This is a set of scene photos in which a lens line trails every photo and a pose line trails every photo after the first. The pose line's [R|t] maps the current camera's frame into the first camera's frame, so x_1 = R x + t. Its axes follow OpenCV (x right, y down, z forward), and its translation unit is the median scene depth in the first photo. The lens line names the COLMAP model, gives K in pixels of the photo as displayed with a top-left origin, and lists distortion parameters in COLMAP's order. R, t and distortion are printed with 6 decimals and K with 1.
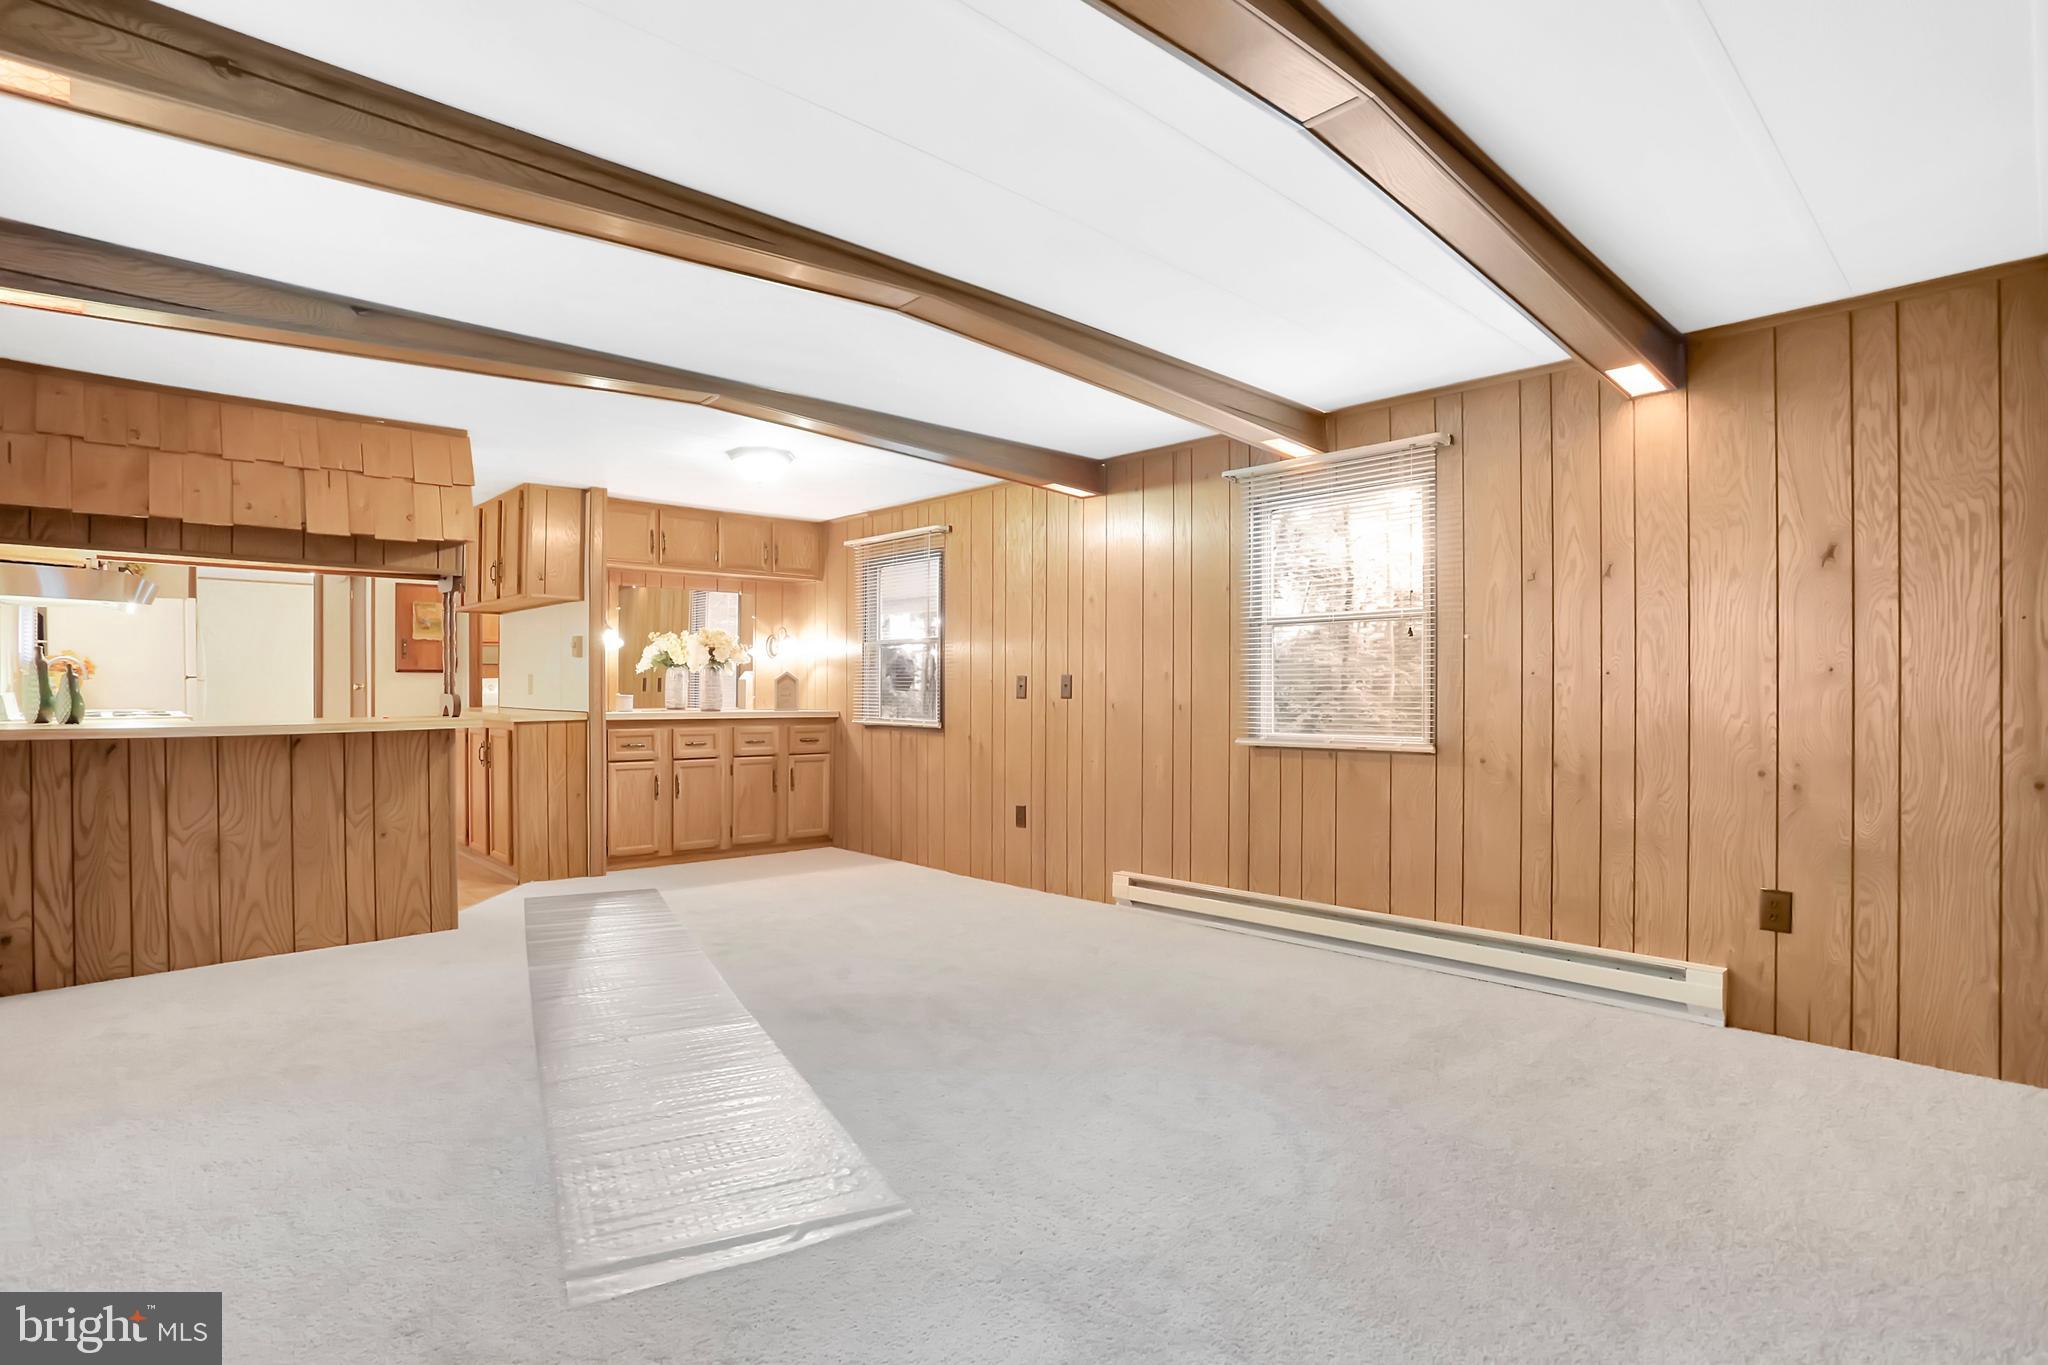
lens RADIAL K [[1006.3, 0, 1057.9], [0, 1006.3, 684.8], [0, 0, 1]] dist [-0.055290, 0.016472]
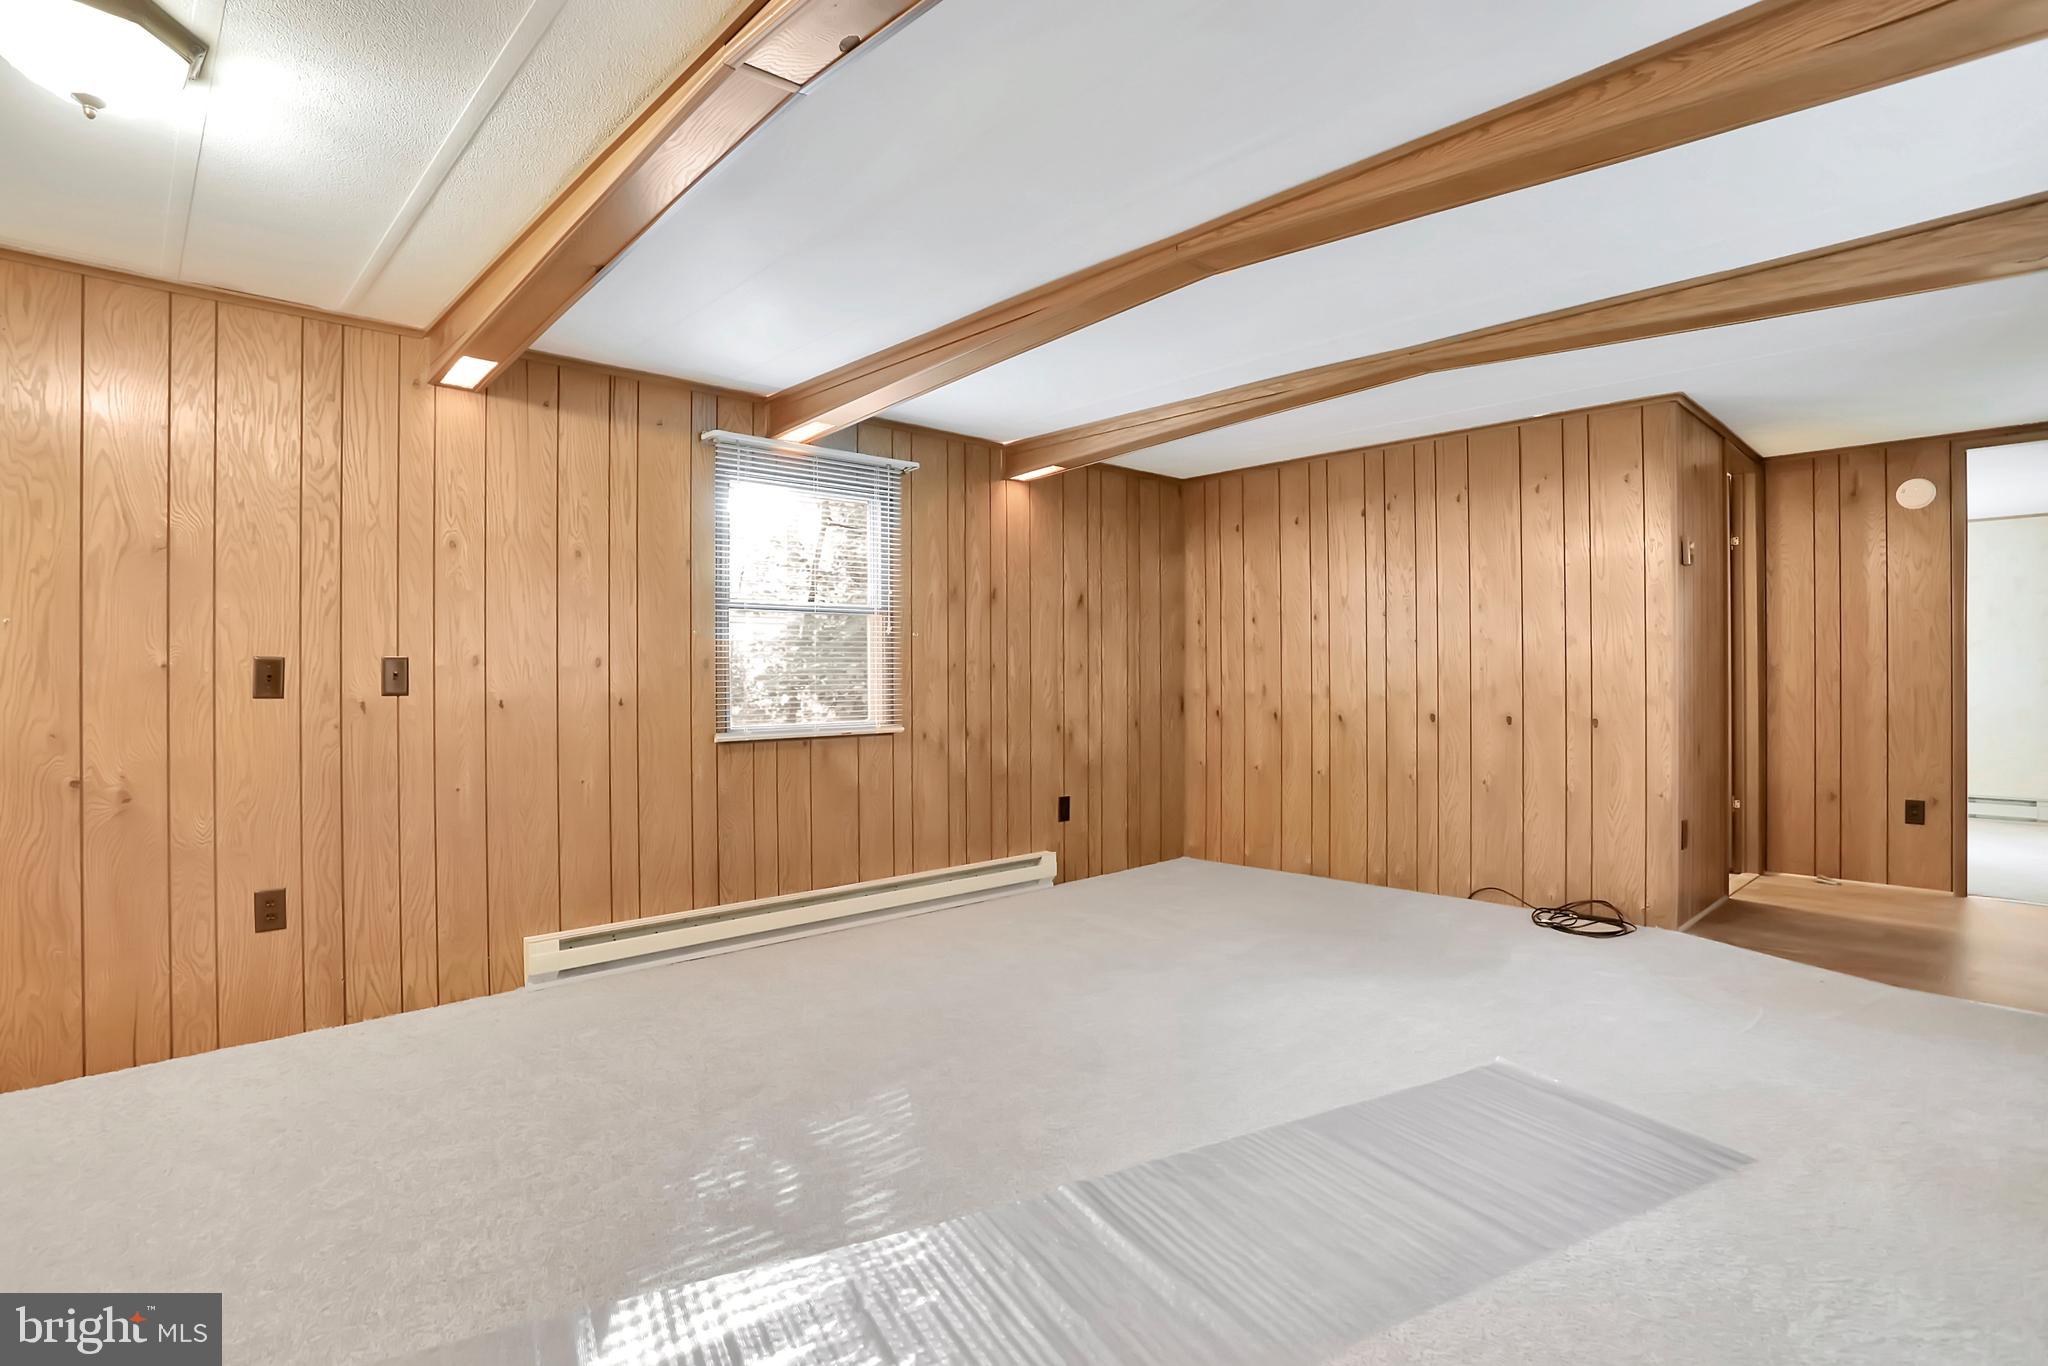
lens RADIAL K [[1006.3, 0, 1028.6], [0, 1006.3, 676.7], [0, 0, 1]] dist [-0.055290, 0.016472]
pose [[0.032567, 0.003744, 0.999463, -0.718926], [0.003704, 0.999986, -0.003866, 0.007299], [-0.999463, 0.003828, 0.032553, 0.724449]]
